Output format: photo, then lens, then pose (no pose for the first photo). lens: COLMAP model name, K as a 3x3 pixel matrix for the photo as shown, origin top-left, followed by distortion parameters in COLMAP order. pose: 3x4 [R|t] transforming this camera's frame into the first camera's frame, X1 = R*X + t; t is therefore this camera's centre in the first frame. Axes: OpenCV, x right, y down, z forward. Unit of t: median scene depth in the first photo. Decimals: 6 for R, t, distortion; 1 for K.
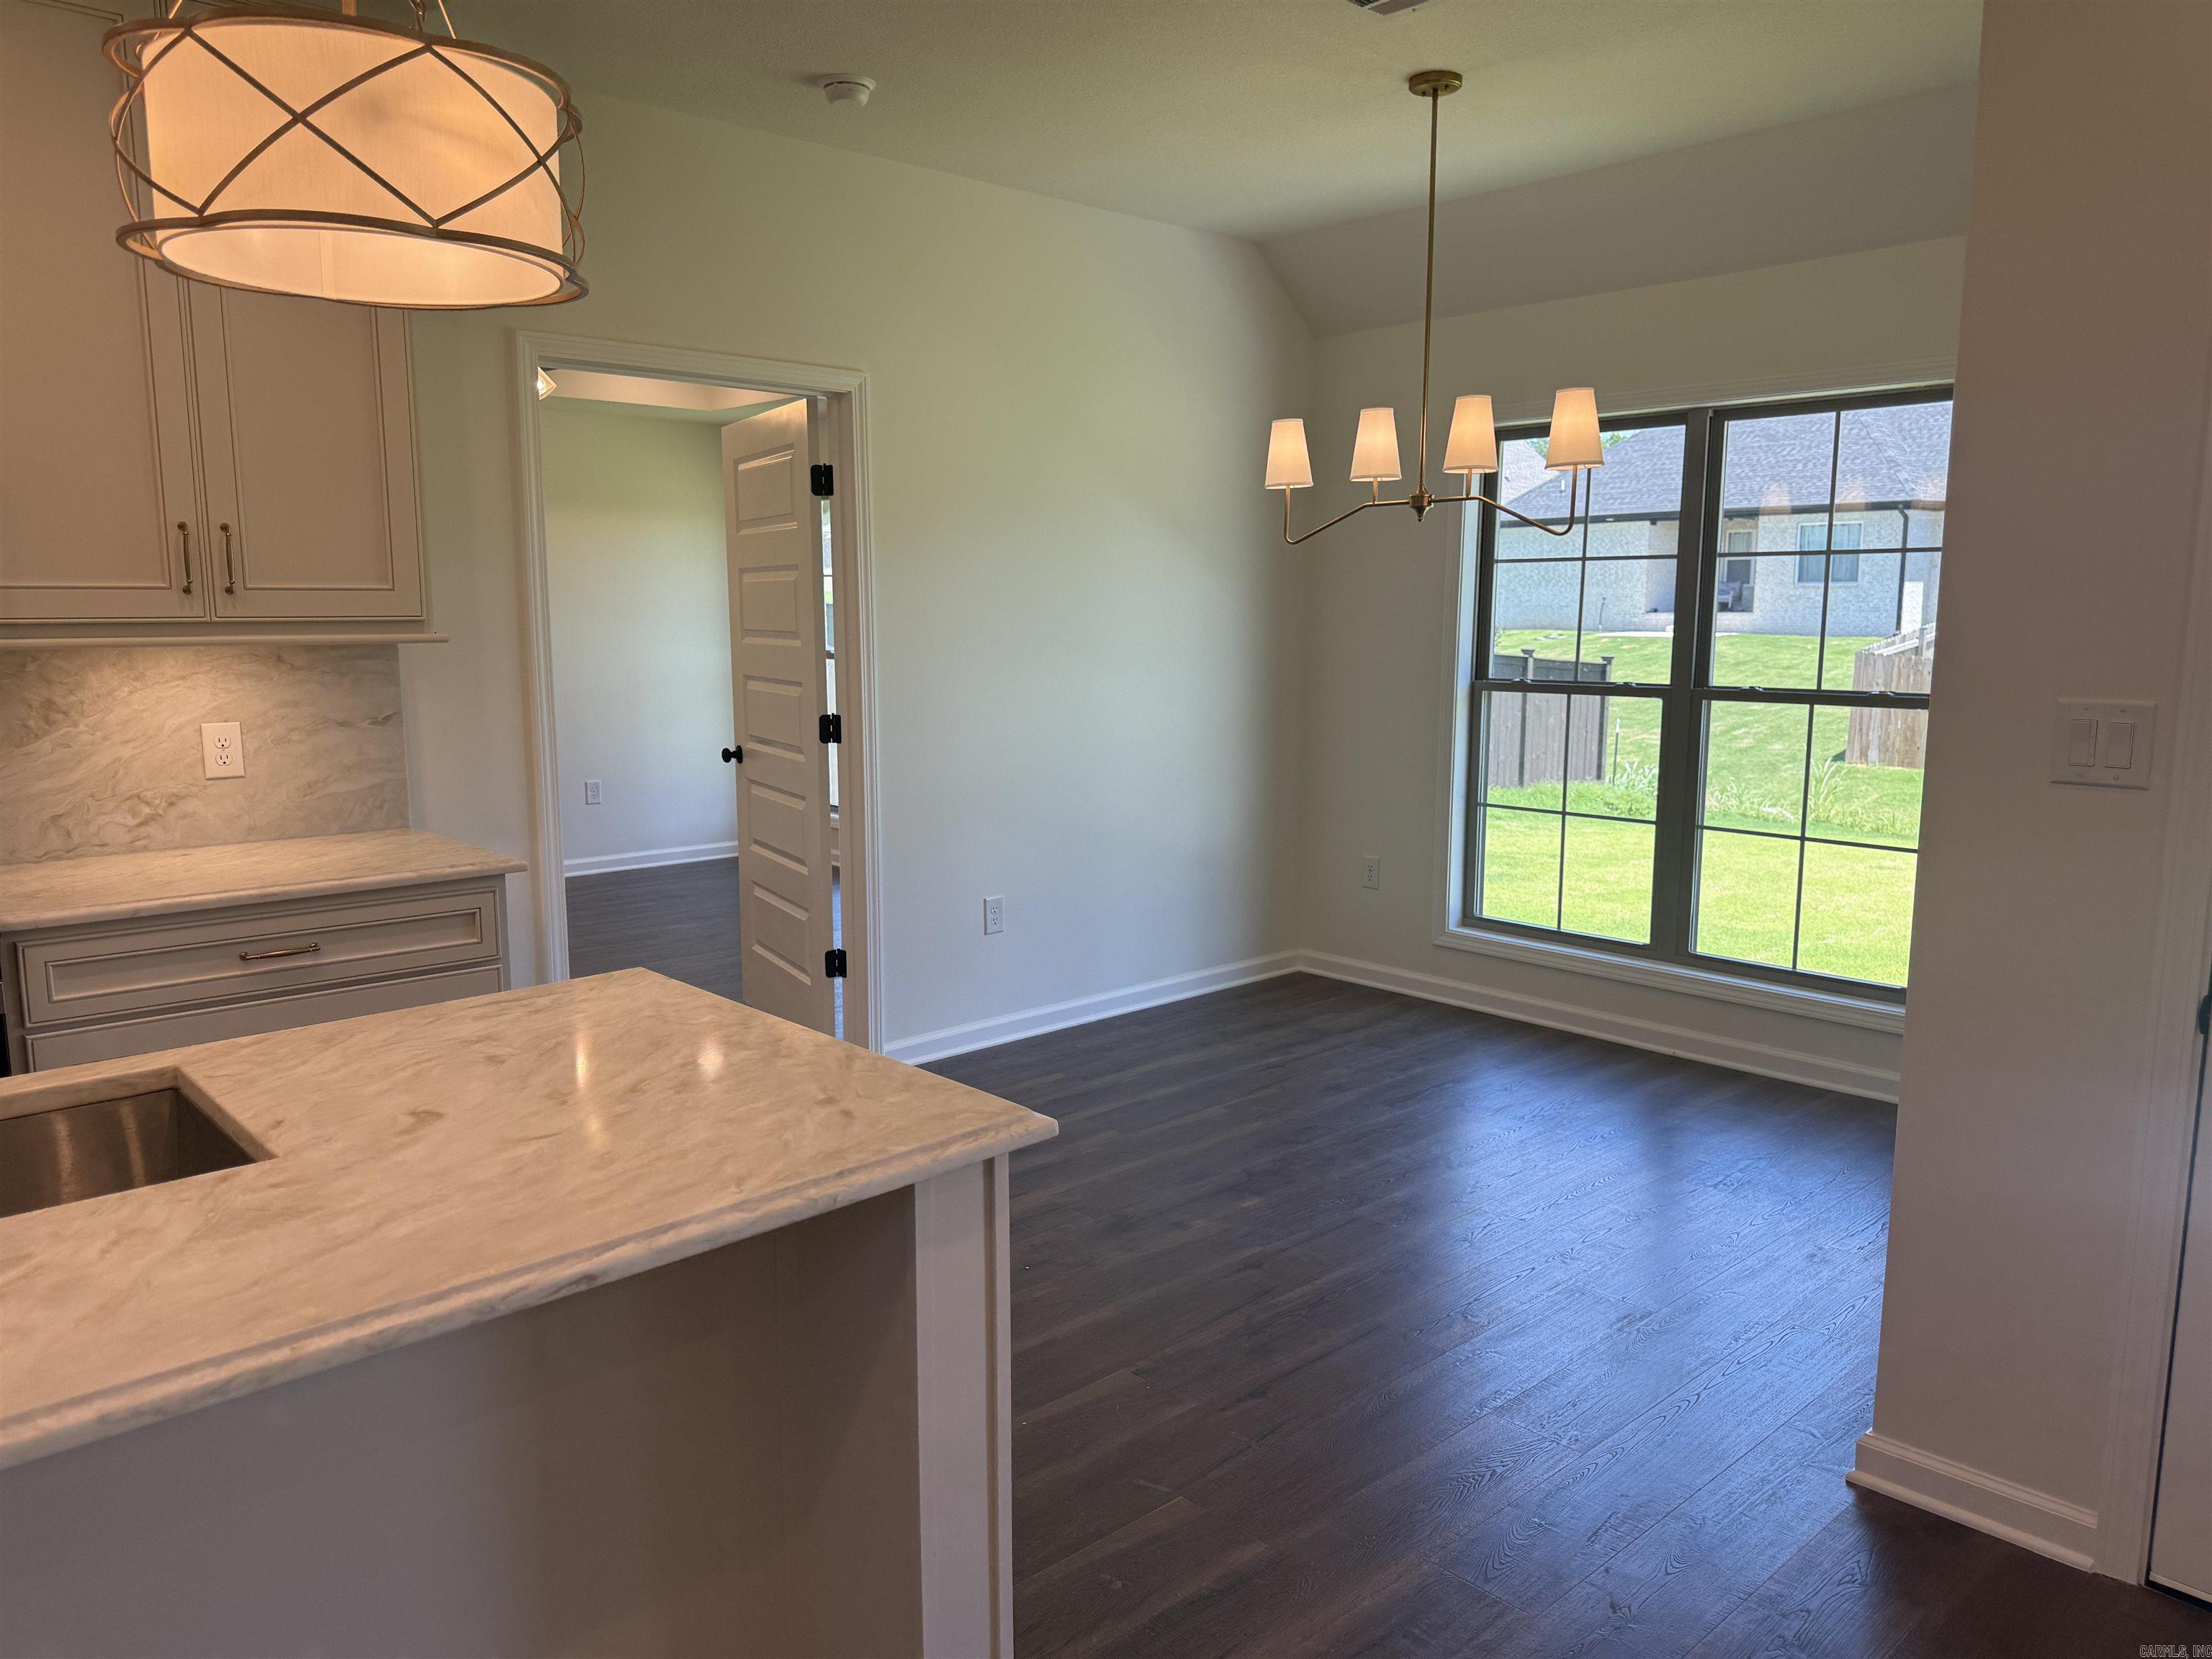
lens RADIAL K [[1548.7, 0, 1110.0], [0, 1548.7, 841.2], [0, 0, 1]] dist [0.080508, -0.119753]
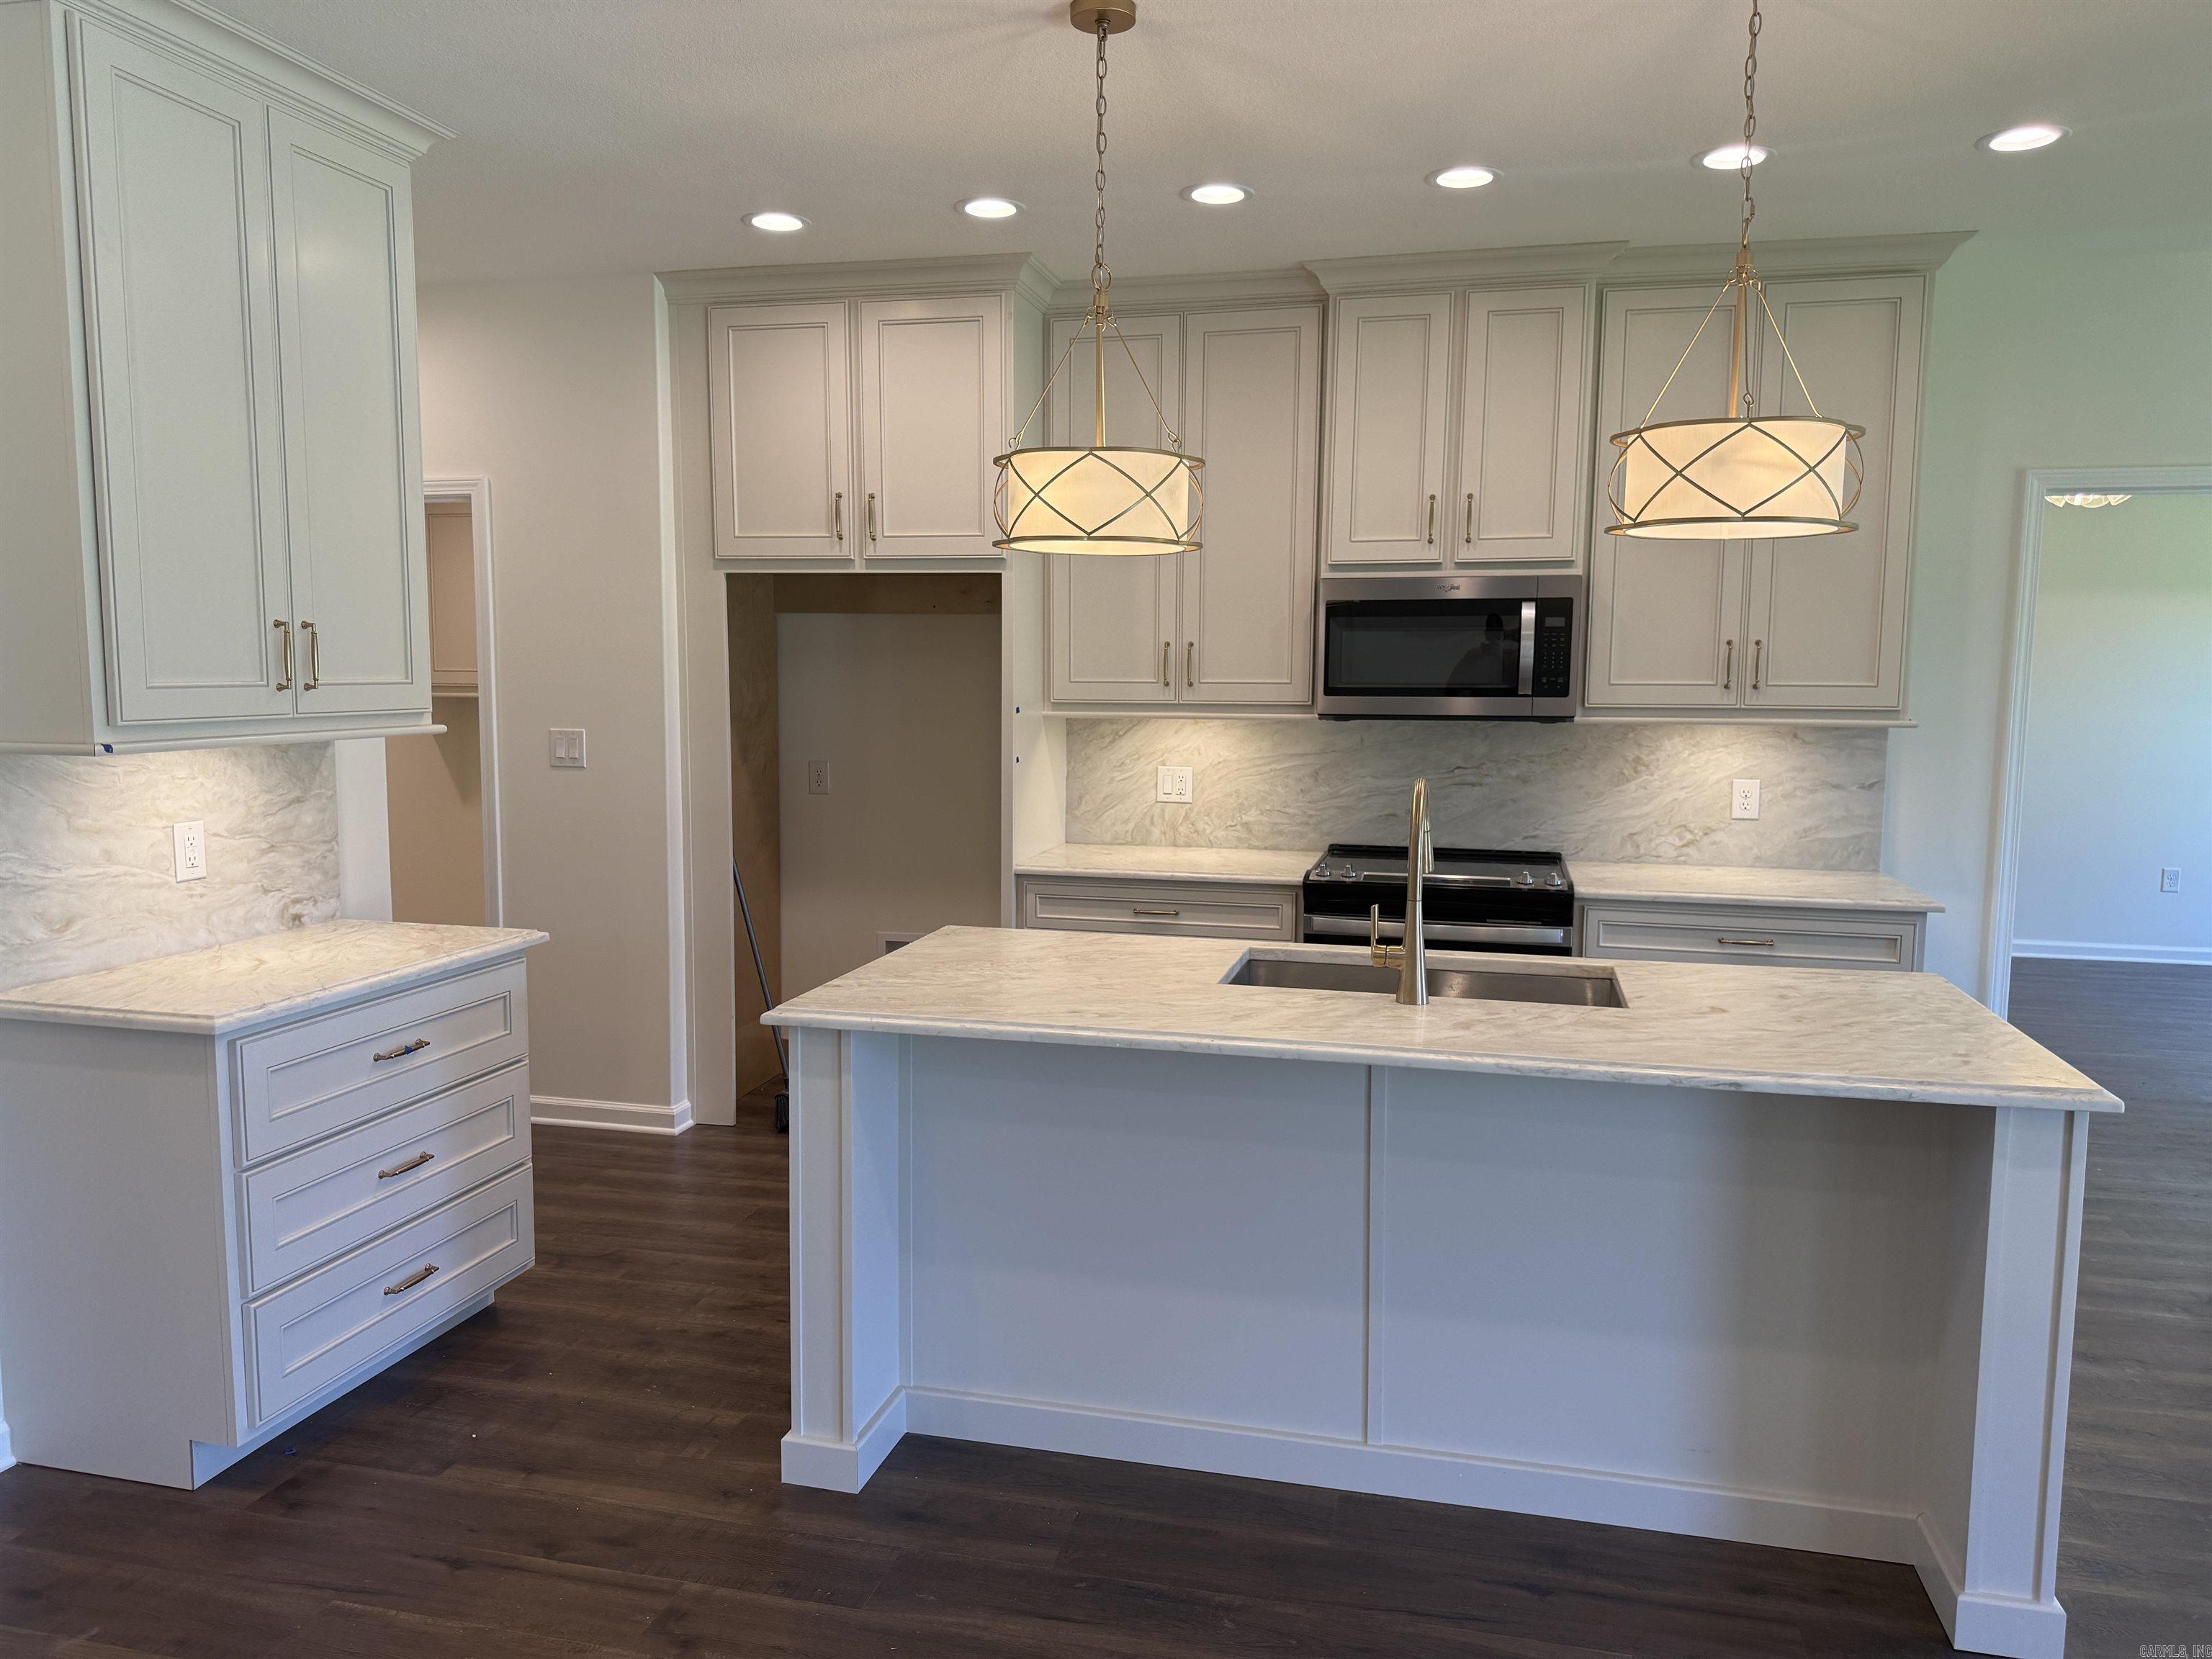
lens RADIAL K [[1557.4, 0, 1104.3], [0, 1557.4, 836.4], [0, 0, 1]] dist [0.078563, -0.083351]
pose [[0.550452, 0.092439, -0.829733, 0.208443], [-0.133575, 0.990800, 0.021768, 0.014877], [0.824112, 0.098849, 0.557735, -0.179212]]
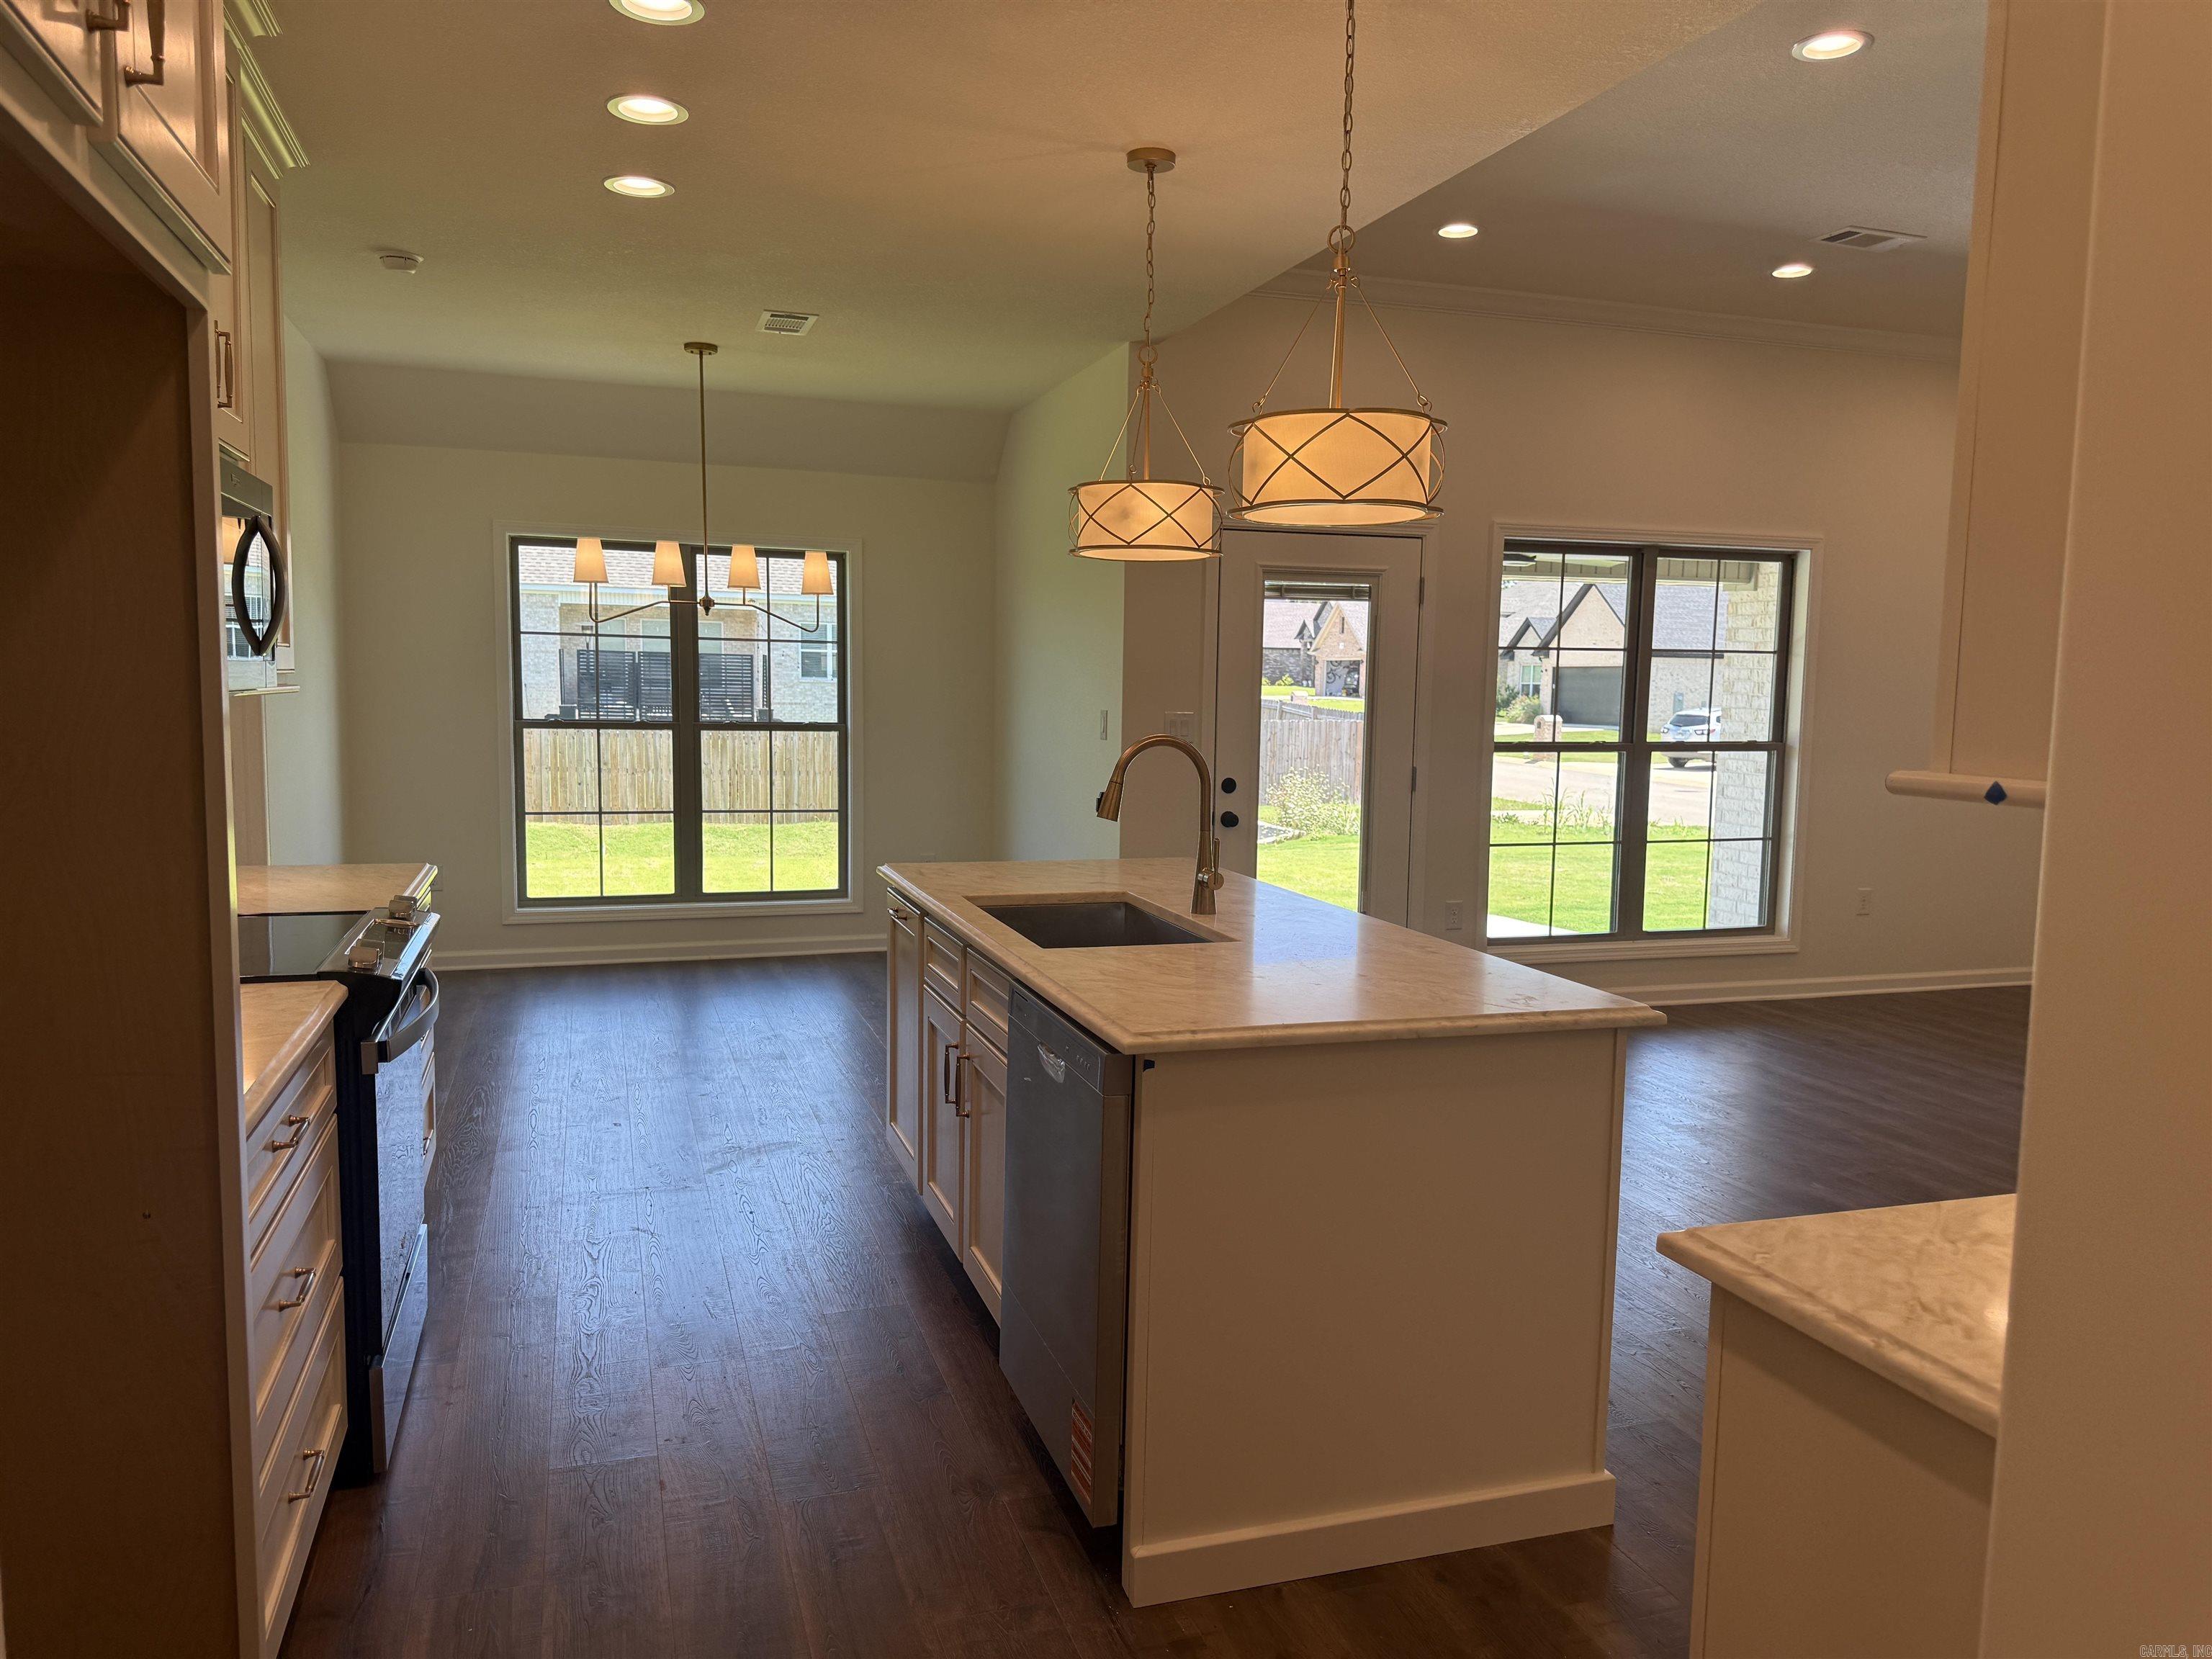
lens RADIAL K [[1567.3, 0, 1108.6], [0, 1567.3, 838.8], [0, 0, 1]] dist [0.193211, -0.289608]
pose [[0.415905, -0.085804, 0.905351, -0.918067], [0.122644, 0.991736, 0.037650, 0.008308], [-0.901100, 0.095377, 0.422991, -0.030876]]
